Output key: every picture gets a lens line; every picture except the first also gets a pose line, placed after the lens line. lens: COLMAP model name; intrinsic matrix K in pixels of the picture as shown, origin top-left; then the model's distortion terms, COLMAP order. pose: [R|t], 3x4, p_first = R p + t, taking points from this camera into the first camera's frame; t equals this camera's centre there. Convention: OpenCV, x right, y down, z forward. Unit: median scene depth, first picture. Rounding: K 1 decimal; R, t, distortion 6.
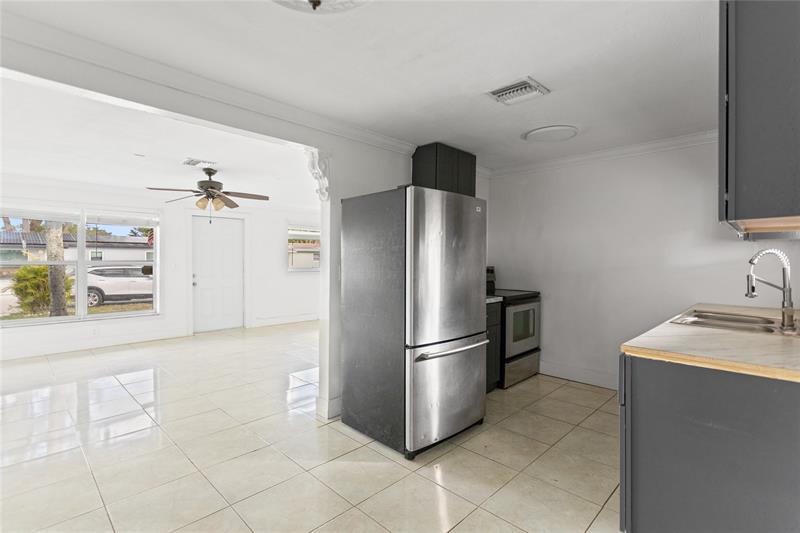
lens RADIAL K [[385.8, 0, 408.9], [0, 385.8, 256.3], [0, 0, 1]] dist [0.006677, -0.000836]
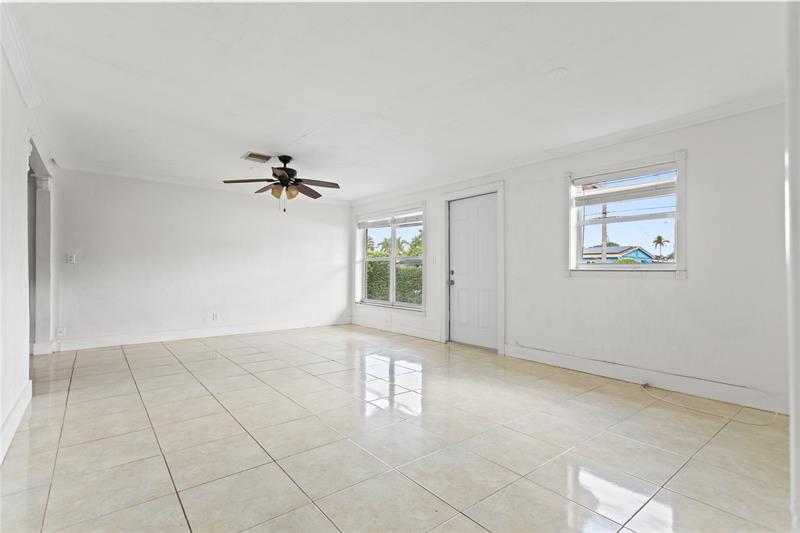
lens RADIAL K [[385.8, 0, 400.3], [0, 385.8, 268.5], [0, 0, 1]] dist [0.006677, -0.000836]
pose [[-0.146022, 0.000041, -0.989281, 0.308285], [0.005003, 0.999987, -0.000697, 0.043250], [0.989269, -0.005051, -0.146021, 1.057605]]
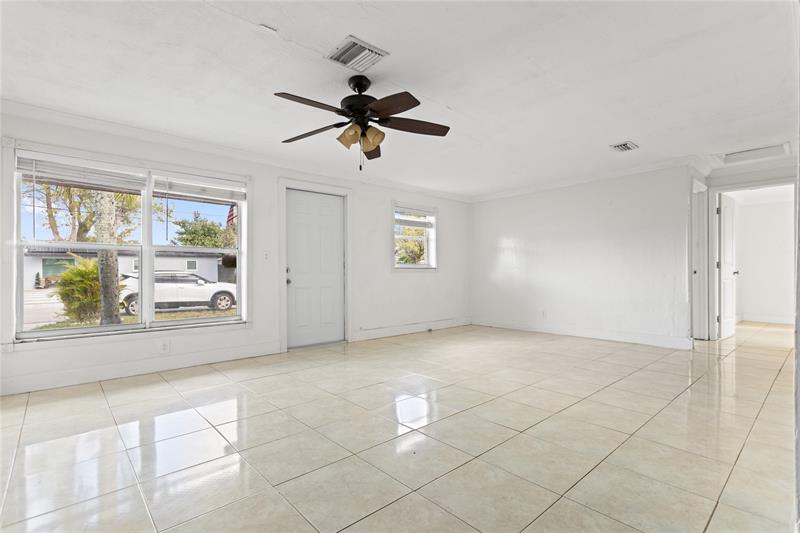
lens RADIAL K [[385.8, 0, 405.5], [0, 385.8, 262.5], [0, 0, 1]] dist [0.006677, -0.000836]
pose [[0.997562, -0.004641, -0.069629, -0.295957], [0.003675, 0.999895, -0.013985, 0.049266], [0.069686, 0.013695, 0.997475, 0.300850]]
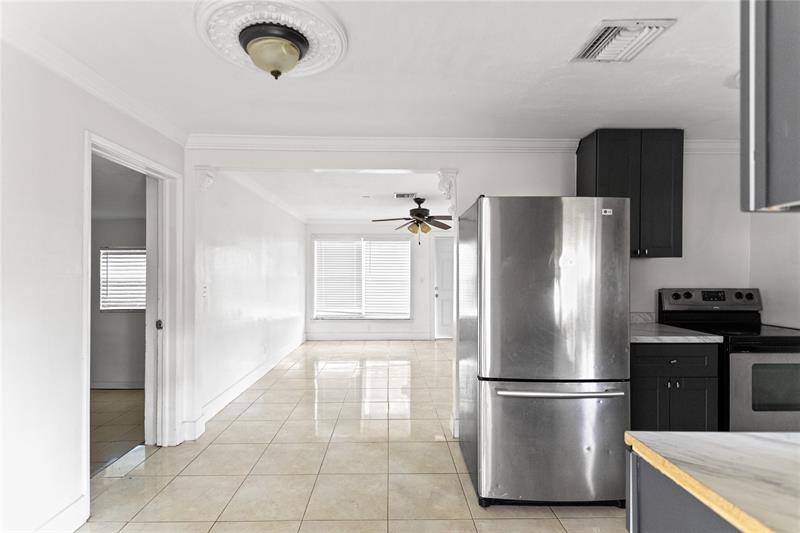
lens RADIAL K [[385.8, 0, 397.0], [0, 385.8, 271.7], [0, 0, 1]] dist [0.006677, -0.000836]
pose [[0.707852, -0.001794, -0.706358, 0.192524], [0.009318, 0.999933, 0.006798, -0.009146], [0.706299, -0.011394, 0.707822, 0.090973]]
